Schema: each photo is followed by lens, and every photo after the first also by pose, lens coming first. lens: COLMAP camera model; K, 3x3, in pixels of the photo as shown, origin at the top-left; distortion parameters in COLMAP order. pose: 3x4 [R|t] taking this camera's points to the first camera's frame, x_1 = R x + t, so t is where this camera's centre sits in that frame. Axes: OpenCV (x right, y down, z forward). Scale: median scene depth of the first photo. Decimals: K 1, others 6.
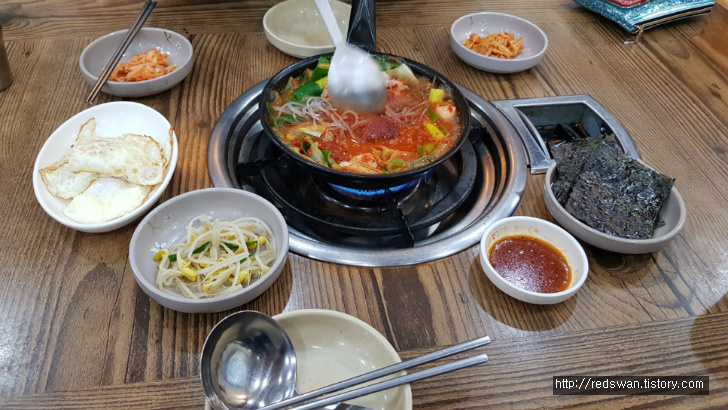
lens RADIAL K [[572.2, 0, 382.6], [0, 572.2, 201.7], [0, 0, 1]] dist [0.090956, -0.001747]
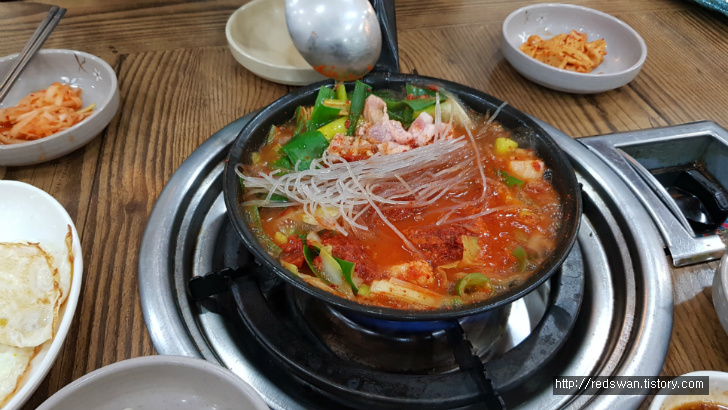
lens RADIAL K [[573.9, 0, 364.0], [0, 573.9, 205.0], [0, 0, 1]] dist [0.026808, -0.002732]
pose [[0.999087, -0.040701, 0.012981, -0.070040], [0.040435, 0.998978, 0.020180, -0.127568], [-0.013789, -0.019637, 0.999712, 0.359140]]
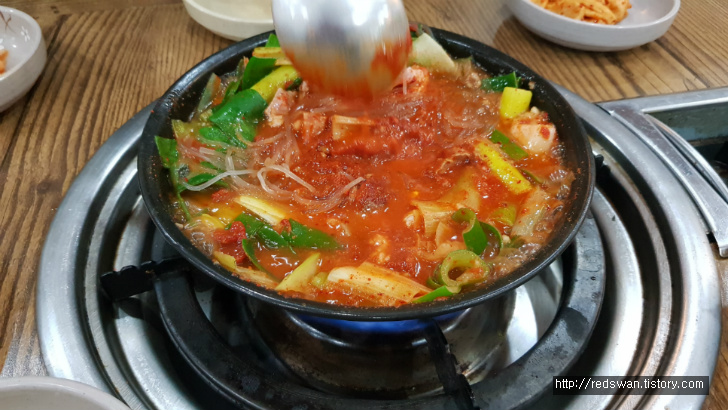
lens RADIAL K [[569.3, 0, 364.0], [0, 569.3, 205.0], [0, 0, 1]] dist [0.004106, -0.002965]
pose [[0.998666, -0.046333, -0.022772, -0.024824], [0.047024, 0.998419, 0.030801, -0.110476], [0.021309, -0.031831, 0.999266, 0.475037]]
